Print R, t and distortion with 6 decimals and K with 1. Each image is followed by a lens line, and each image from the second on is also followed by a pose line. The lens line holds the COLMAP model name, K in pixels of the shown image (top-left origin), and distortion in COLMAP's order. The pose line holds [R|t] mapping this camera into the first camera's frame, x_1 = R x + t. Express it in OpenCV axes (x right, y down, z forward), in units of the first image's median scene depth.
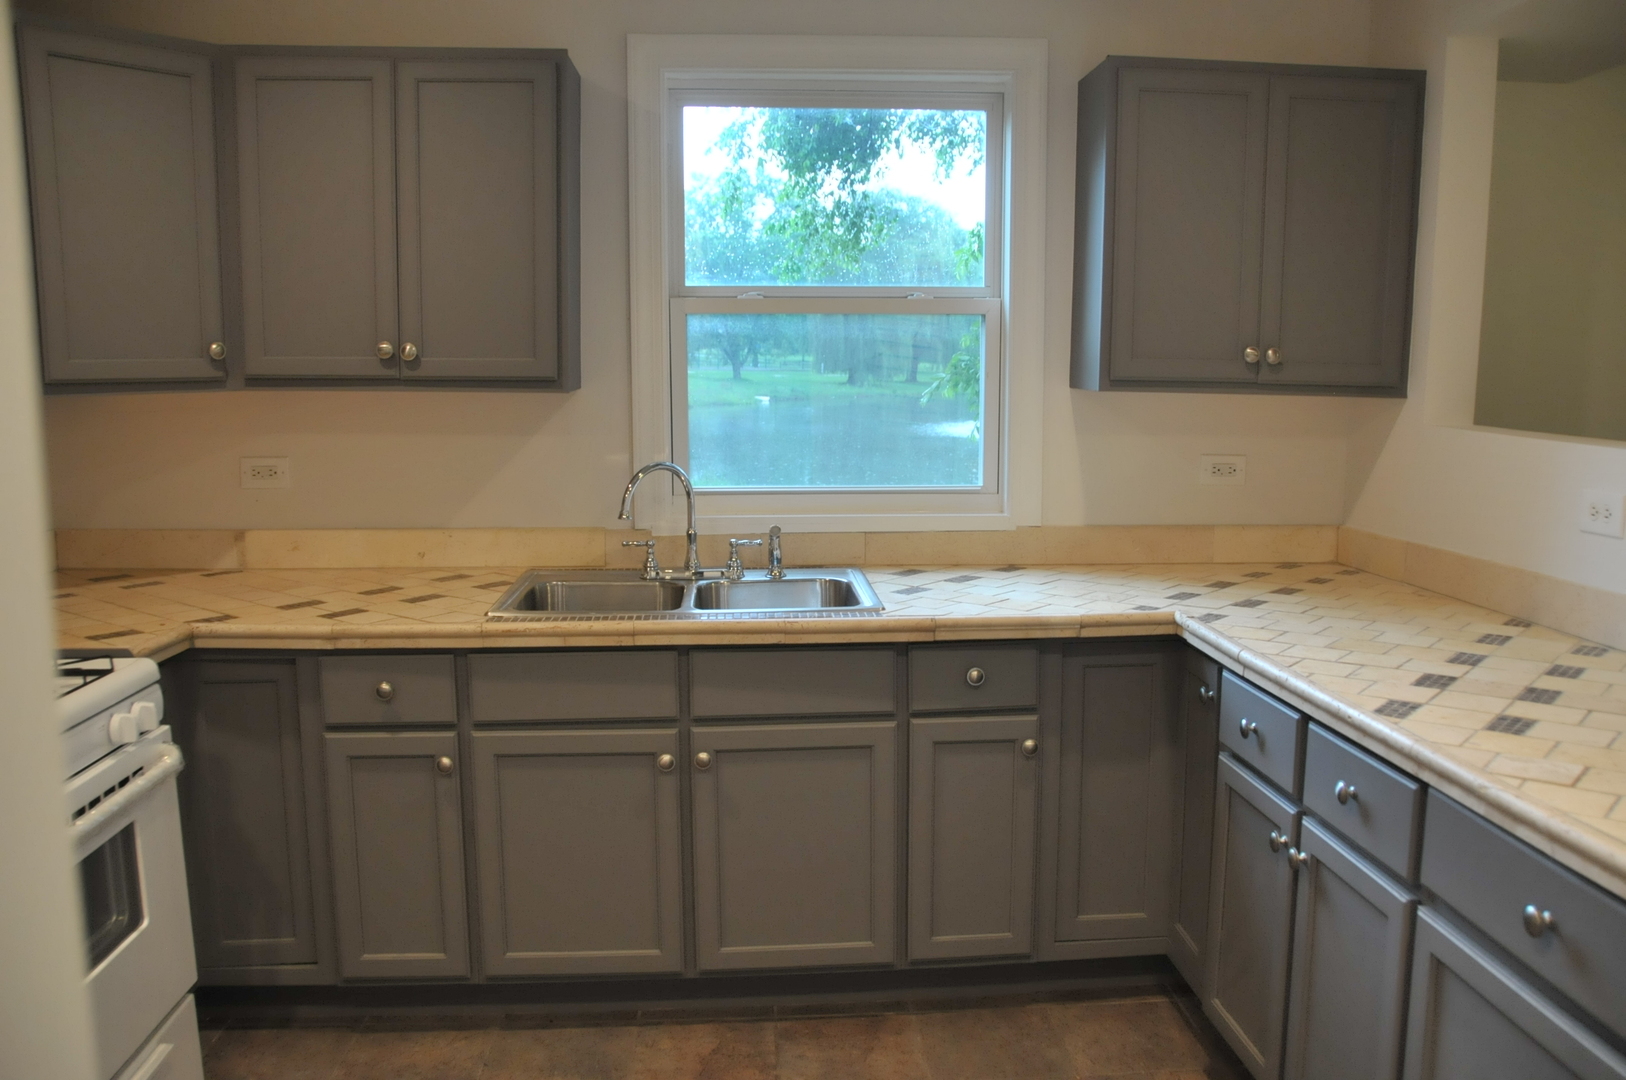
lens RADIAL K [[1320.9, 0, 813.0], [0, 1320.9, 540.0], [0, 0, 1]] dist [-0.130865, 0.118849]
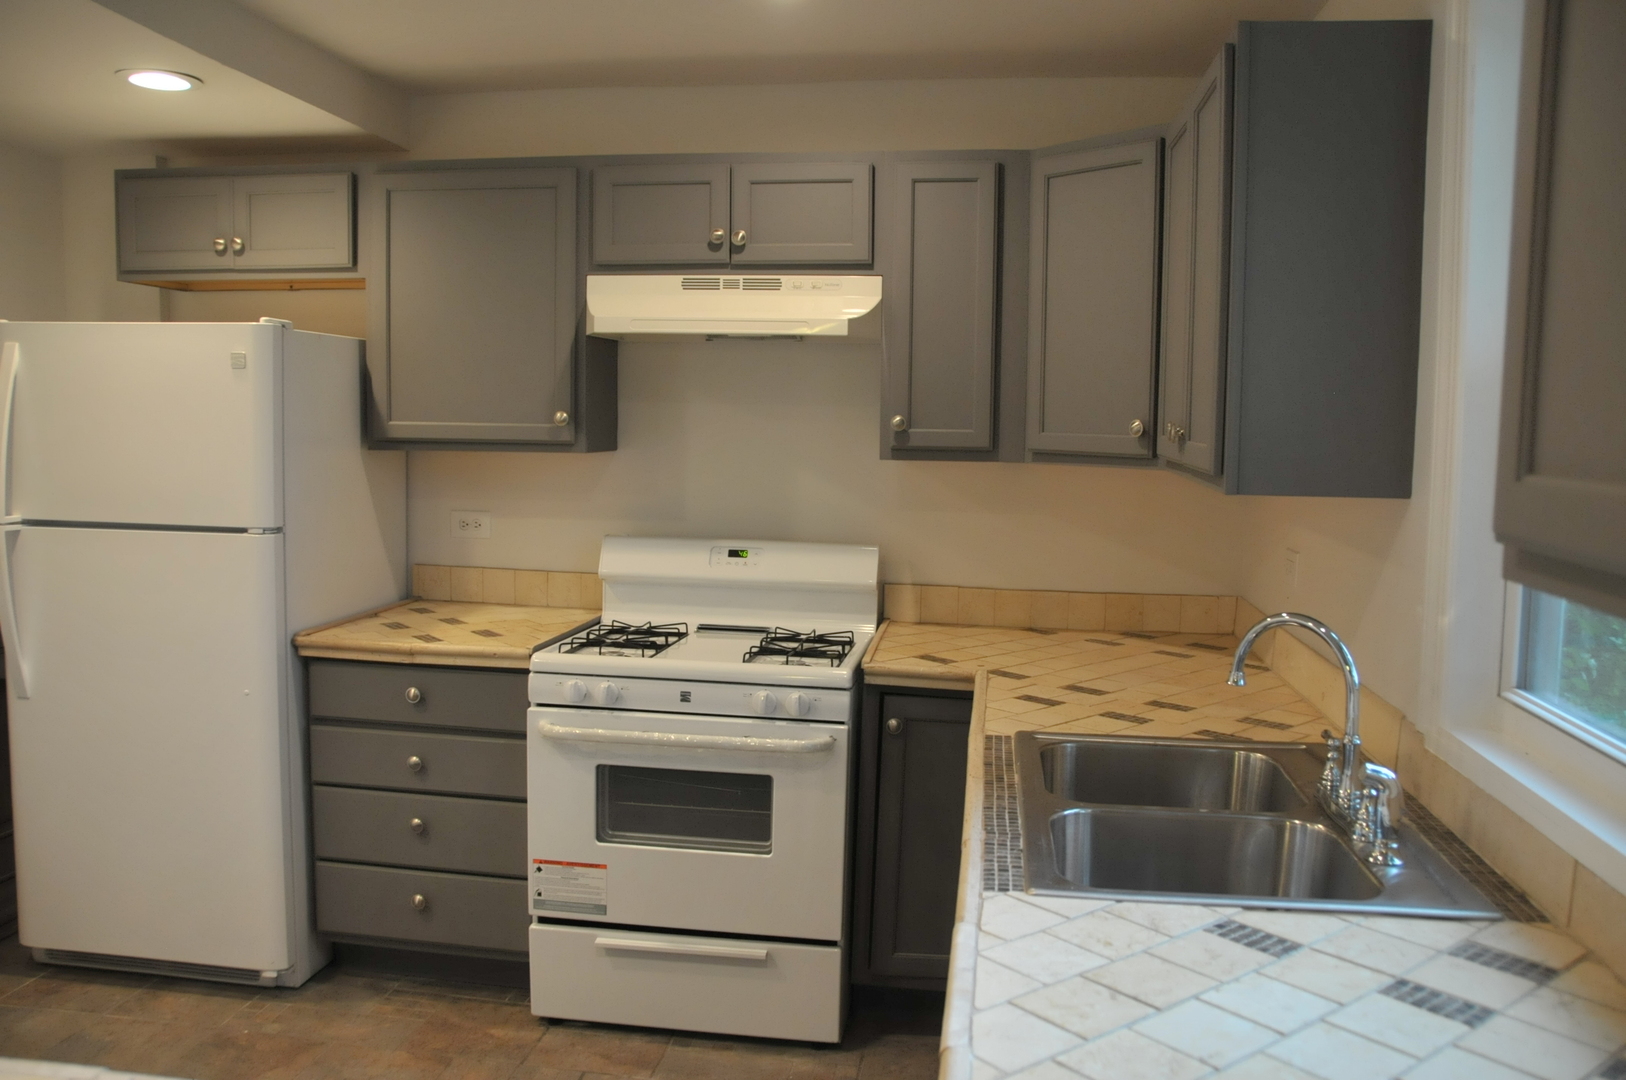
lens RADIAL K [[1320.9, 0, 813.0], [0, 1320.9, 540.0], [0, 0, 1]] dist [-0.130865, 0.118849]
pose [[-0.192664, 0.089763, -0.977151, 0.597049], [-0.155645, 0.980405, 0.120750, -0.148157], [0.968842, 0.175352, -0.174917, 0.967843]]
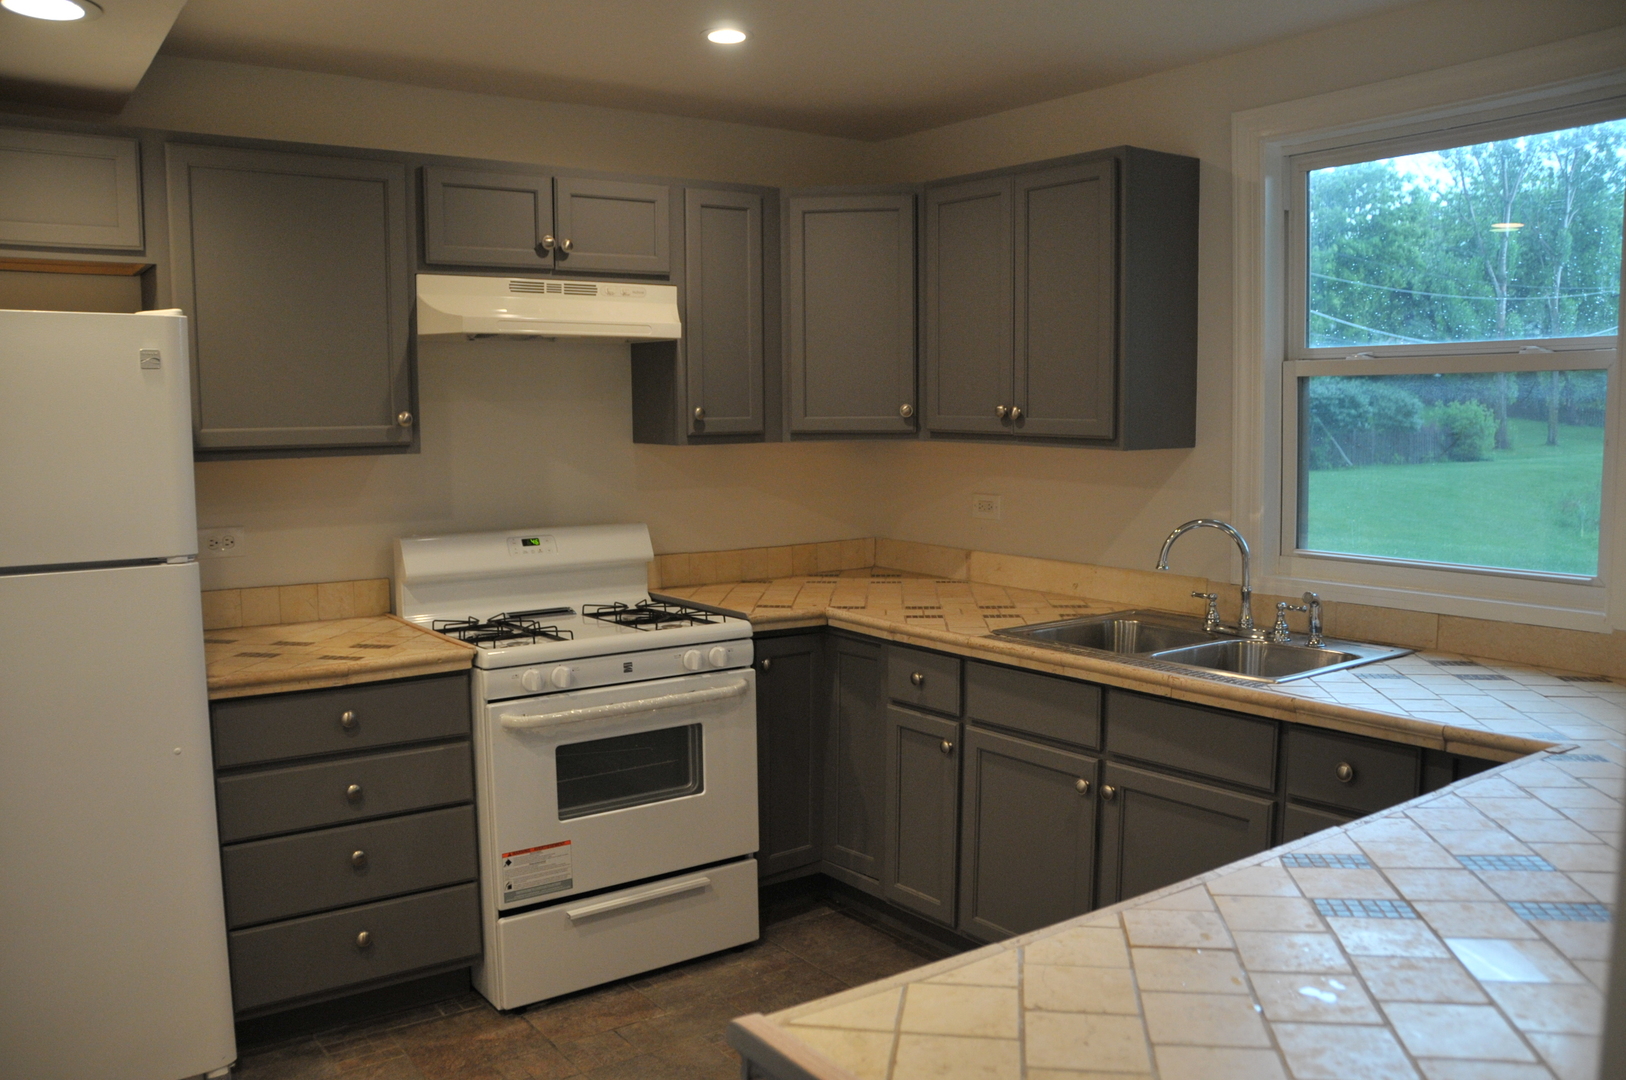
lens RADIAL K [[1320.9, 0, 813.0], [0, 1320.9, 540.0], [0, 0, 1]] dist [-0.130865, 0.118849]
pose [[0.546069, 0.079152, -0.833993, 0.640960], [-0.109349, 0.993744, 0.022716, -0.035285], [0.830573, 0.078792, 0.551308, 0.183859]]
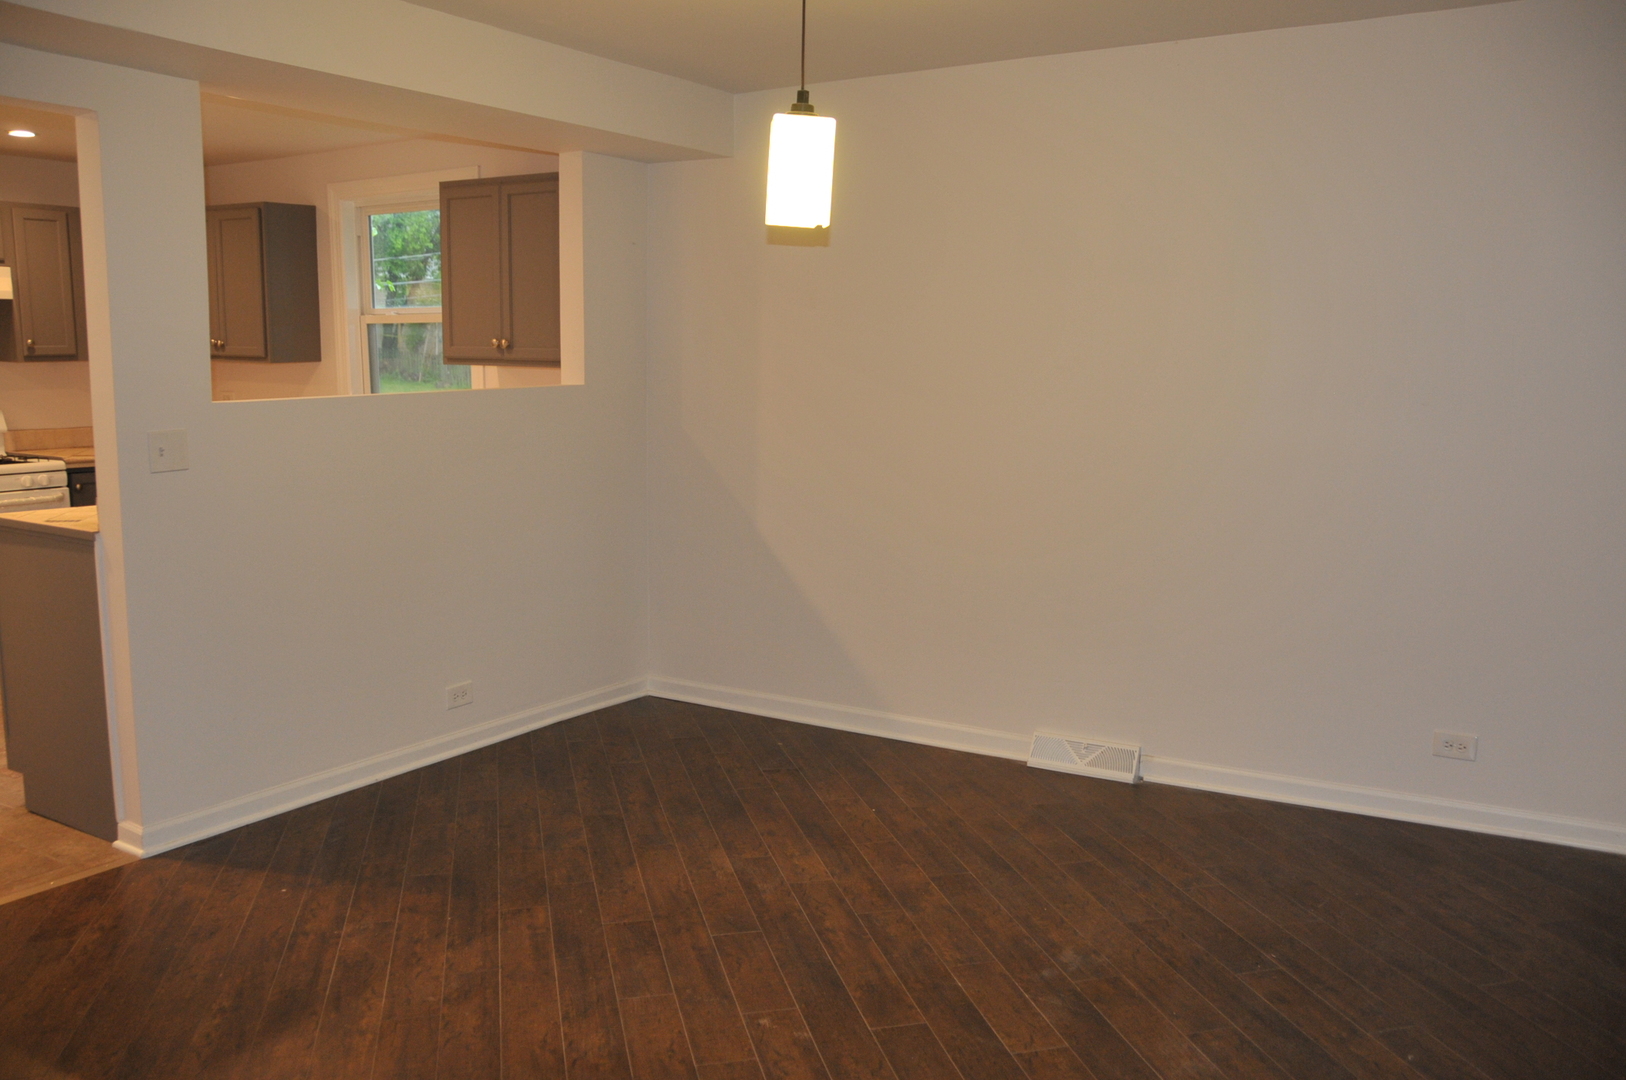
lens RADIAL K [[1320.9, 0, 813.0], [0, 1320.9, 540.0], [0, 0, 1]] dist [-0.130865, 0.118849]
pose [[0.819239, 0.093428, -0.565791, 1.840382], [-0.086783, 0.995474, 0.038723, 0.015589], [0.566848, 0.017378, 0.823639, -0.228709]]
